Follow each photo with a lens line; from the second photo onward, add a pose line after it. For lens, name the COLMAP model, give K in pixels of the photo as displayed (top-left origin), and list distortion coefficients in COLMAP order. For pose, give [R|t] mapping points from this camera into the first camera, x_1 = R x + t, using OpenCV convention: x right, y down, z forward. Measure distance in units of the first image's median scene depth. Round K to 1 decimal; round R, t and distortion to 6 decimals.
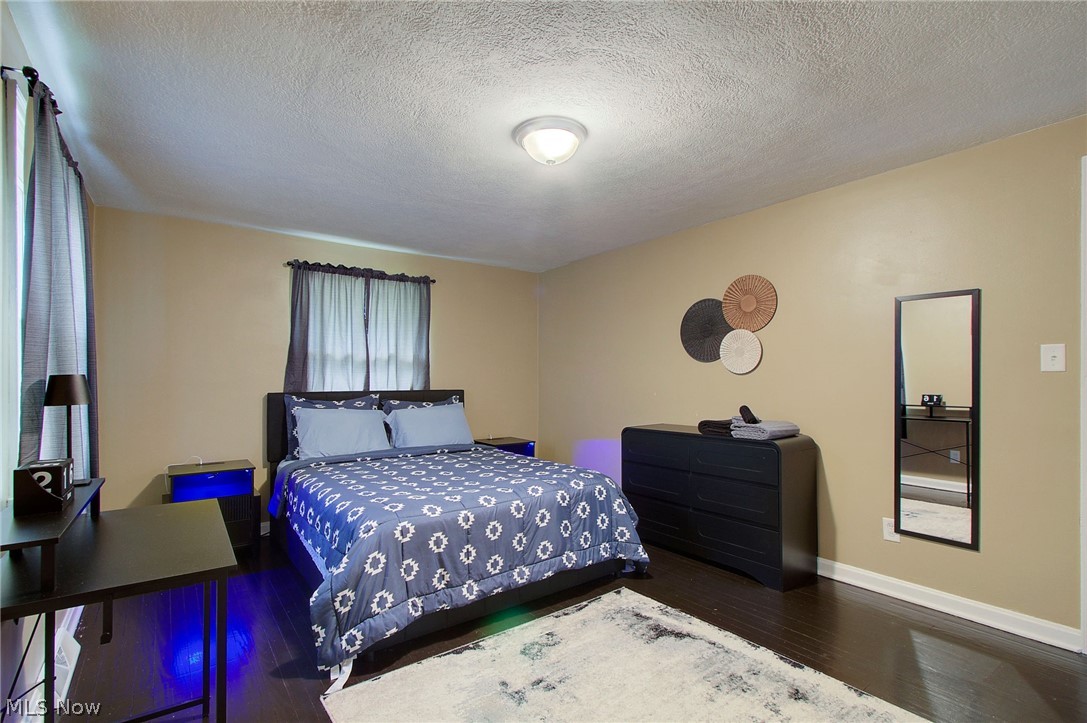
lens RADIAL K [[503.3, 0, 544.9], [0, 503.3, 370.1], [0, 0, 1]] dist [0.003058, 0.000522]
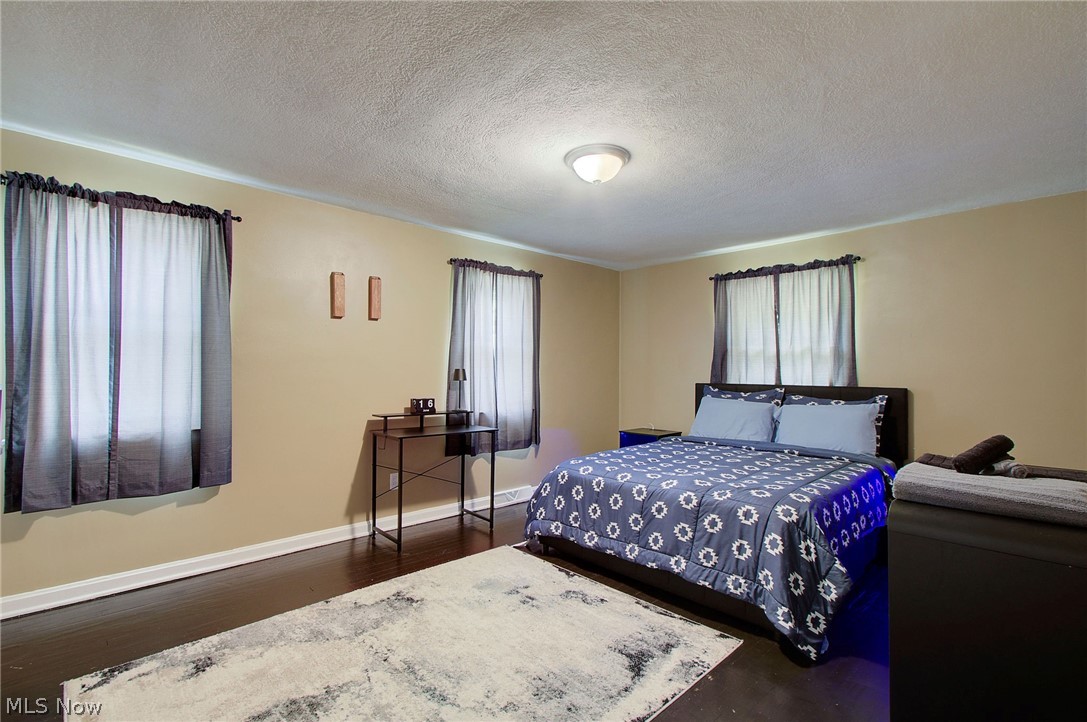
lens RADIAL K [[519.7, 0, 539.9], [0, 519.7, 355.8], [0, 0, 1]] dist [0.003902, 0.000999]
pose [[0.082121, -0.029550, -0.996184, 1.014726], [0.011793, 0.999519, -0.028677, 0.010749], [0.996553, -0.009393, 0.082430, 0.670547]]
